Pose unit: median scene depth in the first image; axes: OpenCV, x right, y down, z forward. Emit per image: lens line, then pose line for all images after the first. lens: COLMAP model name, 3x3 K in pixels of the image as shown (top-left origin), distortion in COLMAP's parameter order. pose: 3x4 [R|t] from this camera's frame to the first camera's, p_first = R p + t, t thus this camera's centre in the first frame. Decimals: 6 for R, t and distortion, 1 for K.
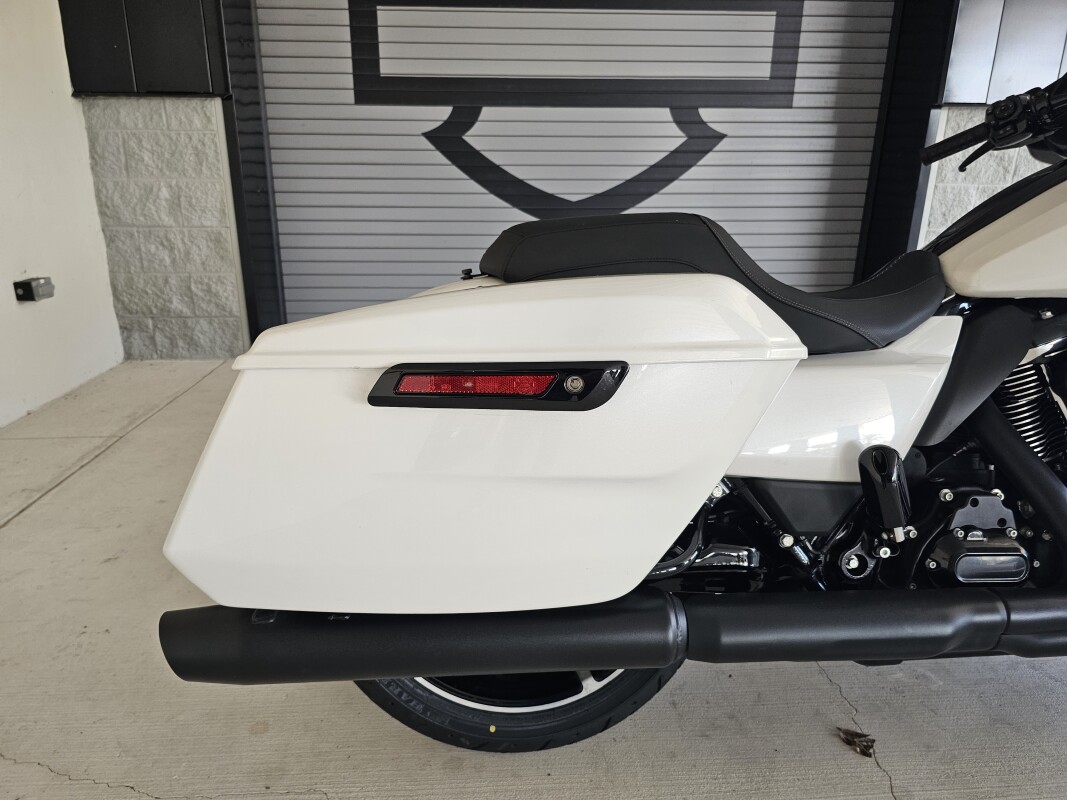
lens RADIAL K [[722.3, 0, 530.6], [0, 722.3, 397.9], [0, 0, 1]] dist [0.047342, -0.041974]
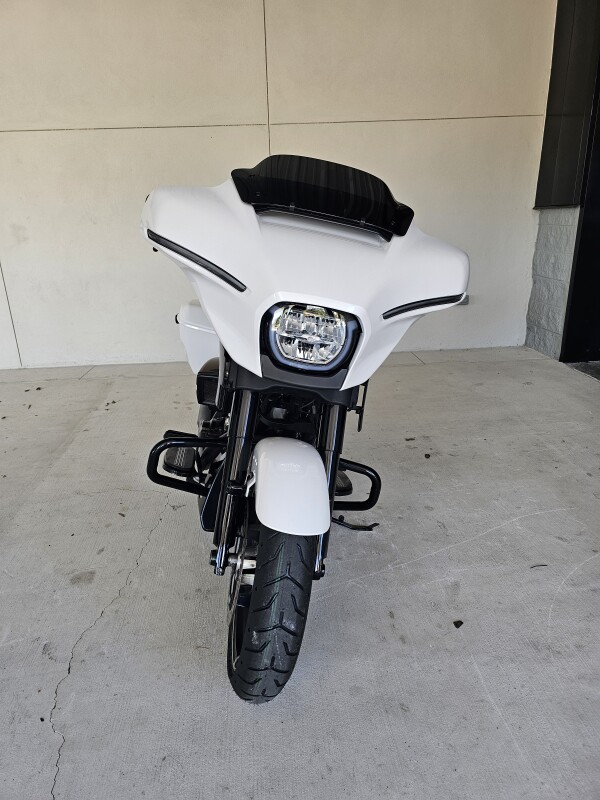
lens RADIAL K [[541.6, 0, 300.0], [0, 541.6, 400.0], [0, 0, 1]] dist [0.047342, -0.041974]
pose [[0.024523, 0.317778, -0.947848, 0.803175], [-0.279312, 0.912553, 0.298718, -0.178635], [0.959887, 0.257420, 0.111138, 0.312347]]
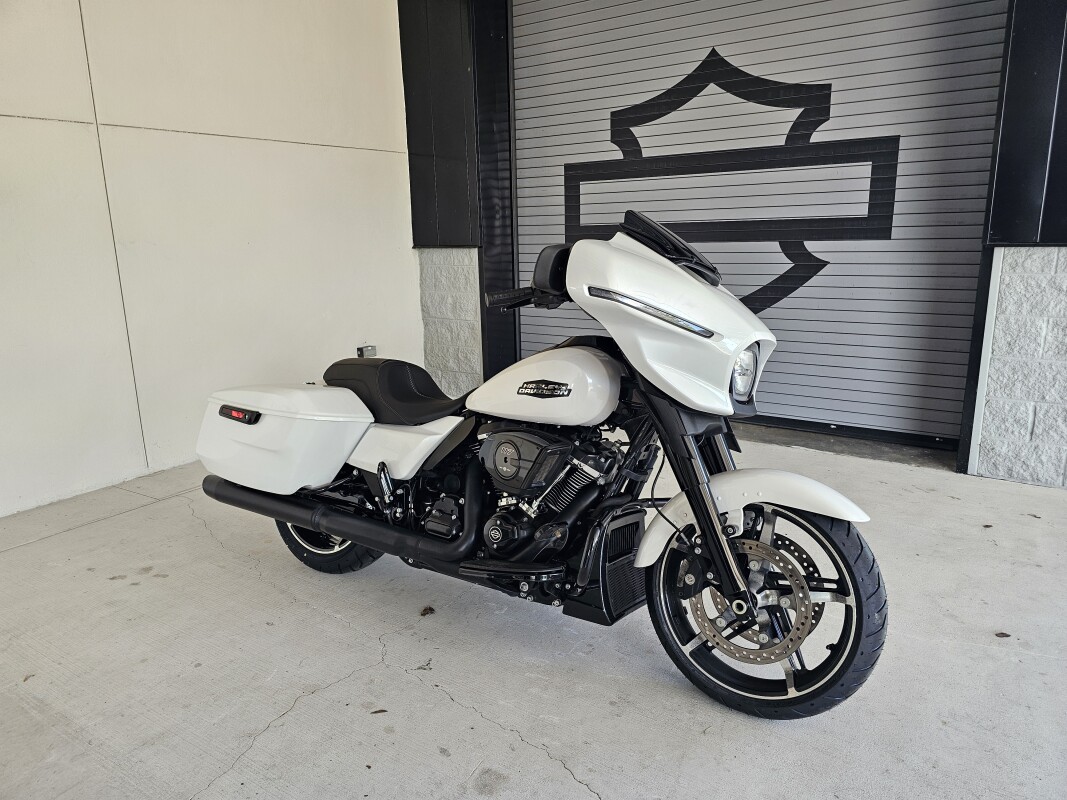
lens RADIAL K [[712.4, 0, 546.4], [0, 712.4, 391.2], [0, 0, 1]] dist [0.055152, -0.049176]
pose [[0.804161, 0.111195, -0.583918, 0.630875], [-0.157369, 0.987121, -0.028748, -0.051687], [0.573201, 0.115009, 0.811304, -0.191673]]
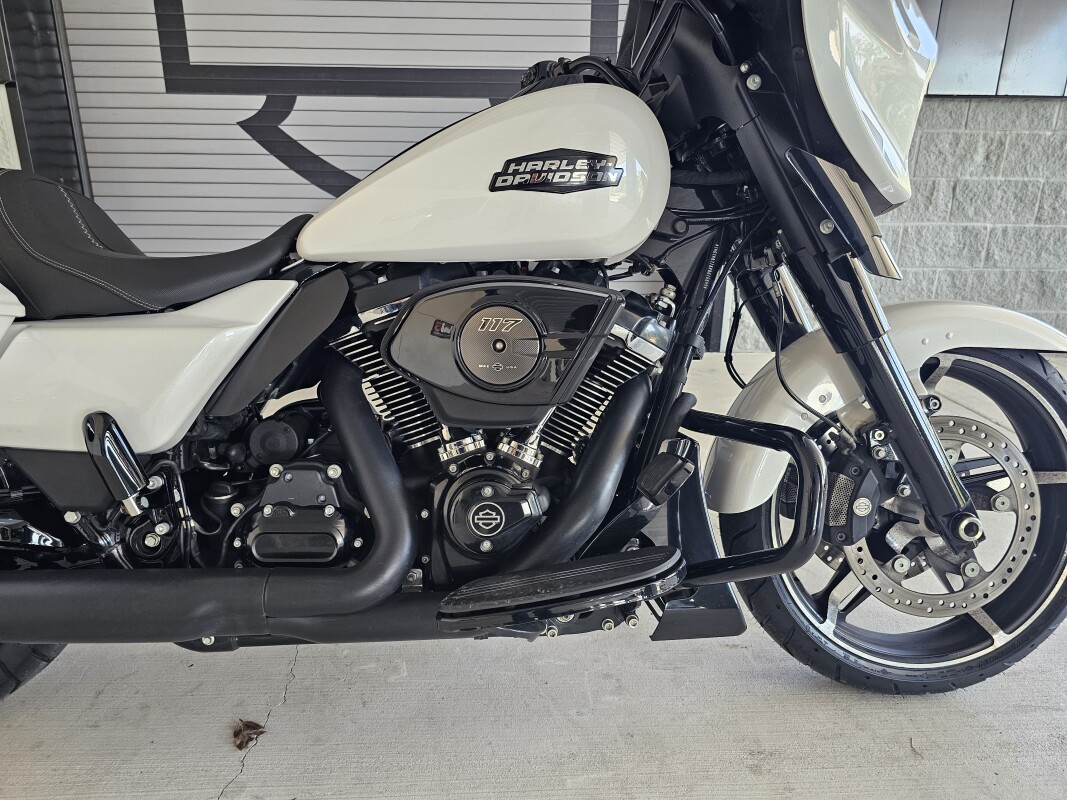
lens RADIAL K [[724.6, 0, 538.5], [0, 724.6, 404.4], [0, 0, 1]] dist [0.010612, -0.002406]
pose [[0.999866, 0.007027, -0.014774, 0.282763], [-0.007001, 0.999974, 0.001840, 0.013751], [0.014786, -0.001736, 0.999889, 0.020051]]
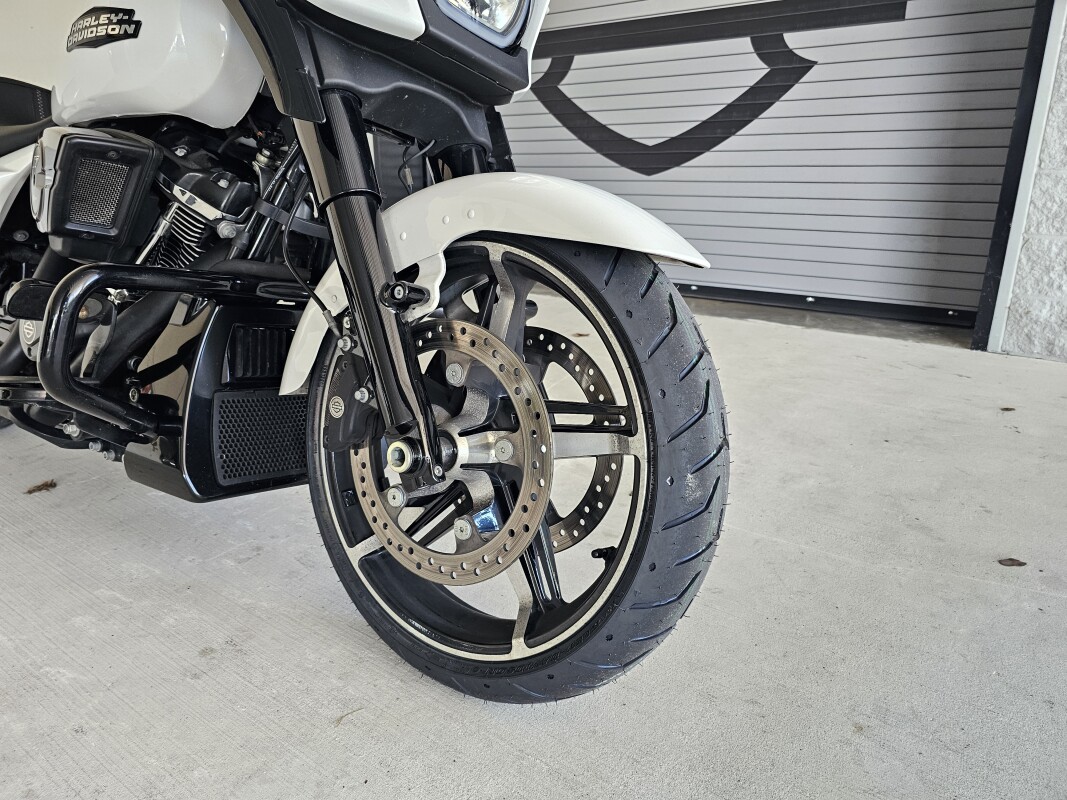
lens RADIAL K [[720.8, 0, 530.0], [0, 720.8, 388.9], [0, 0, 1]] dist [0.046791, -0.042697]
pose [[0.768368, 0.185580, -0.612512, 0.627267], [-0.188979, 0.980152, 0.059903, 0.021825], [0.611472, 0.069724, 0.788188, 0.167621]]
